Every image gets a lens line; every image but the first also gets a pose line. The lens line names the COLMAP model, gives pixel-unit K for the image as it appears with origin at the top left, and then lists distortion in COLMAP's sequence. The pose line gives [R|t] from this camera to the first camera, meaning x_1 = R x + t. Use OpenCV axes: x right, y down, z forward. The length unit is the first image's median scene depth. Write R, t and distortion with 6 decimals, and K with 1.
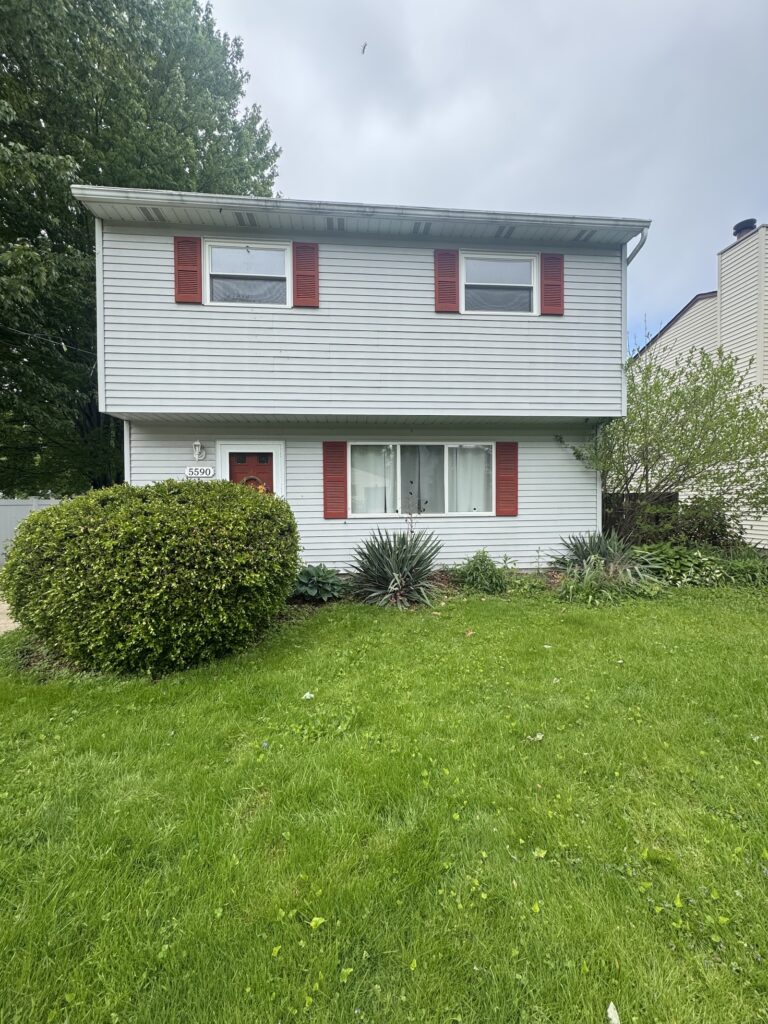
lens RADIAL K [[406.8, 0, 384.0], [0, 406.8, 512.0], [0, 0, 1]] dist [-0.002744, 0.000237]
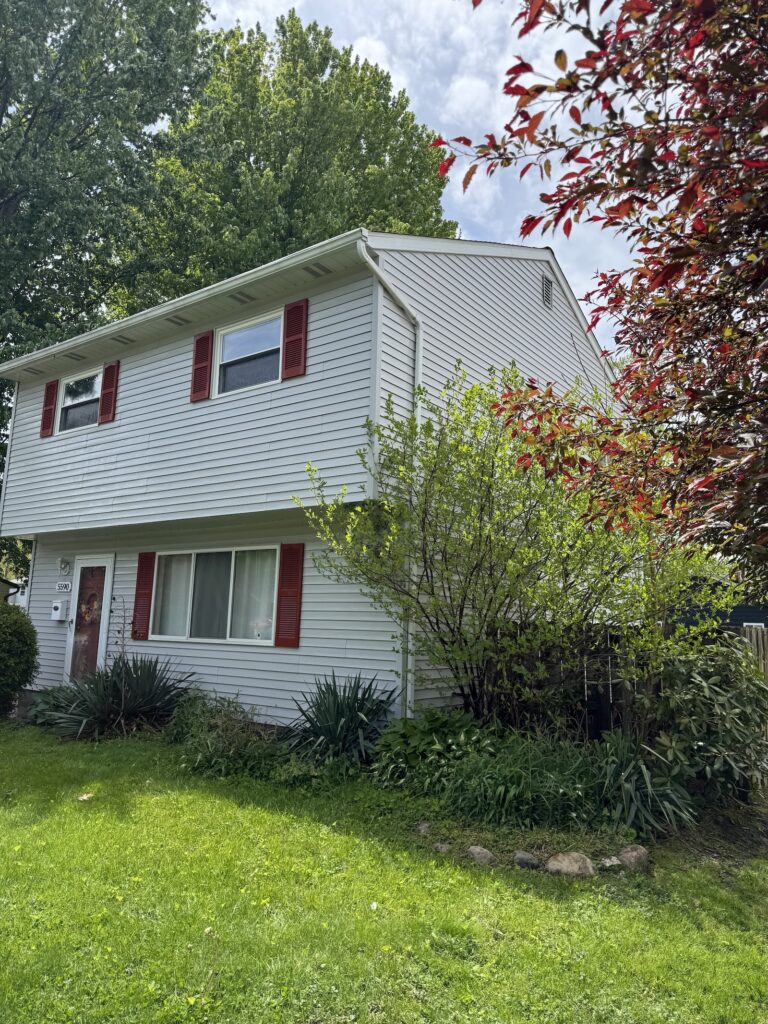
lens RADIAL K [[762.3, 0, 381.4], [0, 762.3, 497.9], [0, 0, 1]] dist [-0.001141, 0.000721]
pose [[0.738685, -0.082329, -0.669004, 1.371000], [-0.054052, 0.982082, -0.180539, -0.015294], [0.671880, 0.169522, 0.720999, 0.114592]]
